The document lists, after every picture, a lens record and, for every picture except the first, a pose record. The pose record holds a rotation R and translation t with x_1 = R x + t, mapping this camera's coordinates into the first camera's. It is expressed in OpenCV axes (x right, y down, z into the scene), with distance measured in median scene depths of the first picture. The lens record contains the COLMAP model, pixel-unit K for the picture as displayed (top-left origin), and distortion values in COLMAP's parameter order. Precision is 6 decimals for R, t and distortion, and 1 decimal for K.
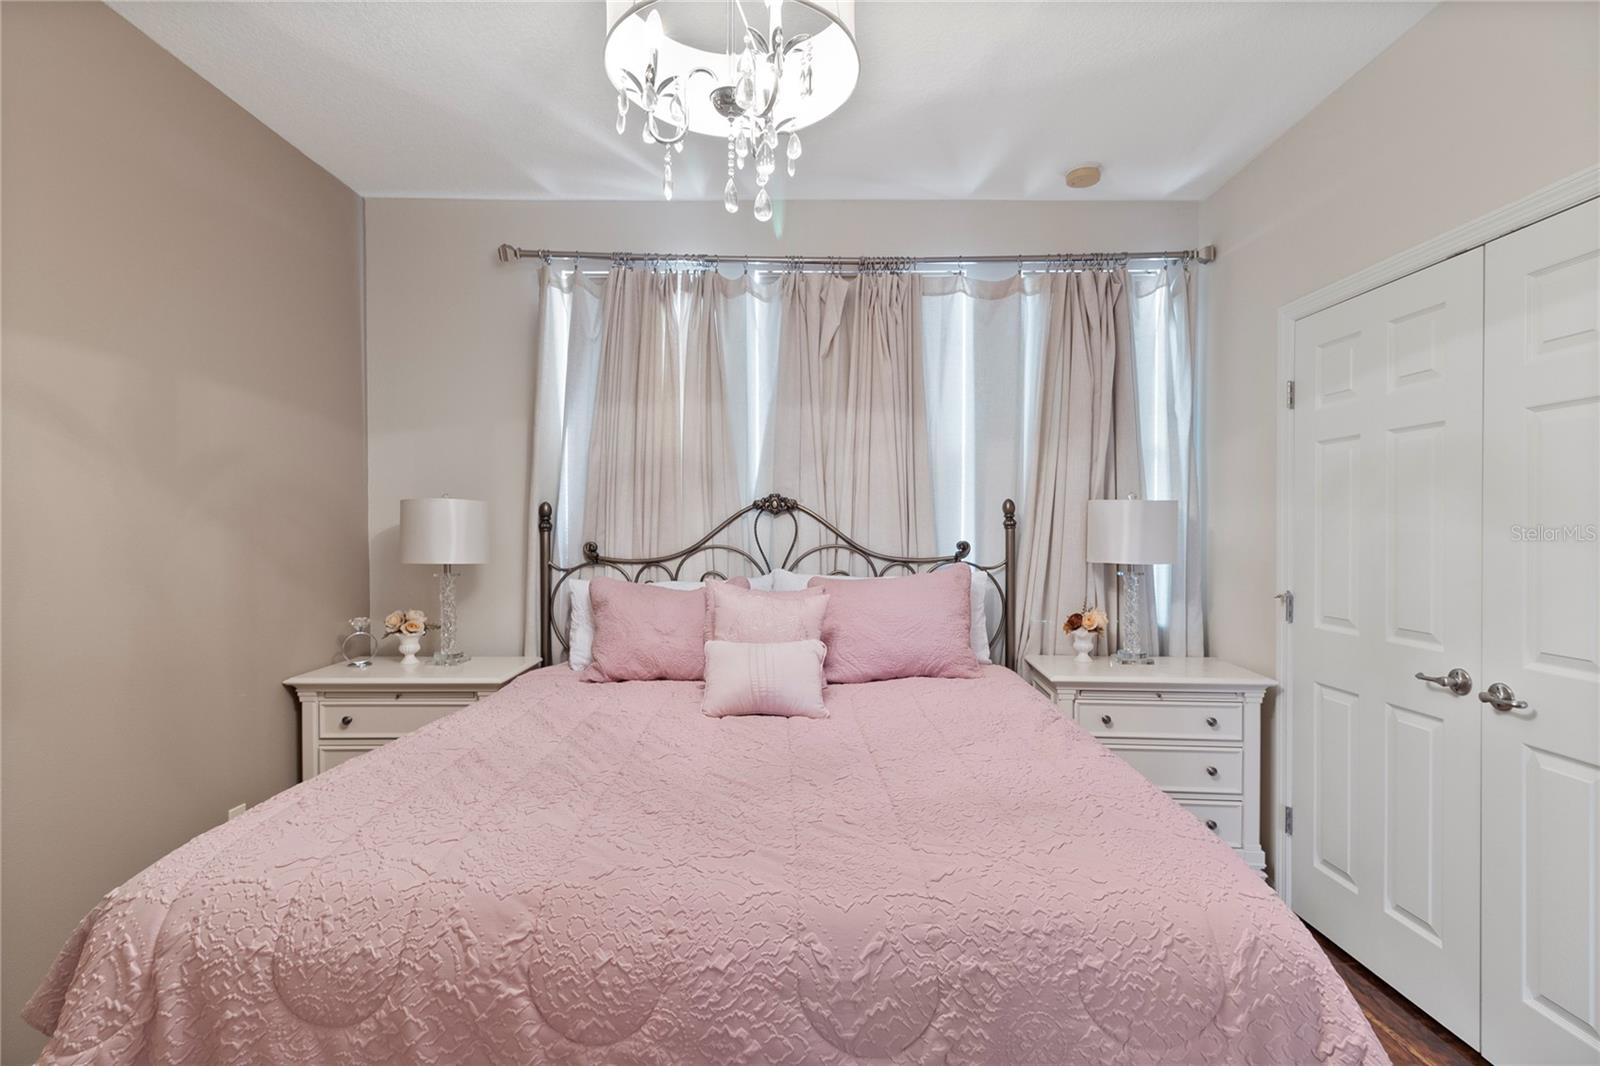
lens RADIAL K [[776.1, 0, 795.0], [0, 776.1, 529.5], [0, 0, 1]] dist [0.001518, 0.000062]
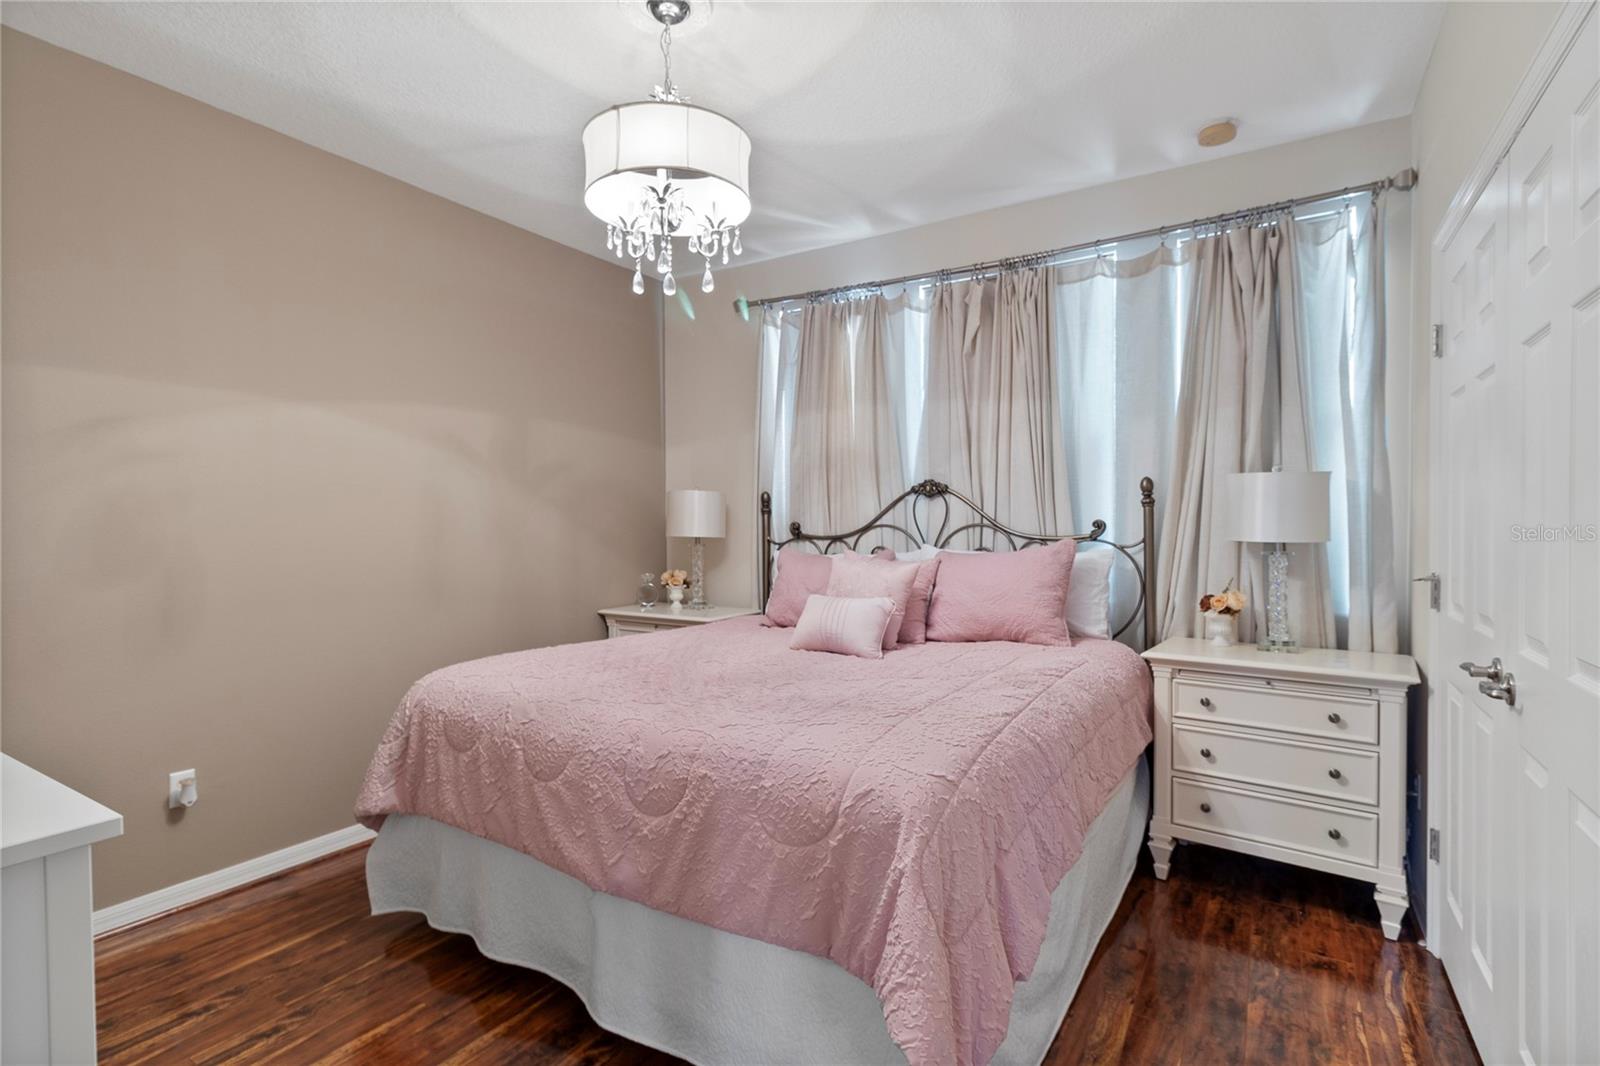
lens RADIAL K [[776.1, 0, 795.0], [0, 776.1, 529.5], [0, 0, 1]] dist [0.001518, 0.000062]
pose [[0.842829, 0.001729, -0.538178, 0.427012], [0.000011, 0.999995, 0.003231, 0.024457], [0.538181, -0.002730, 0.842825, -0.074051]]
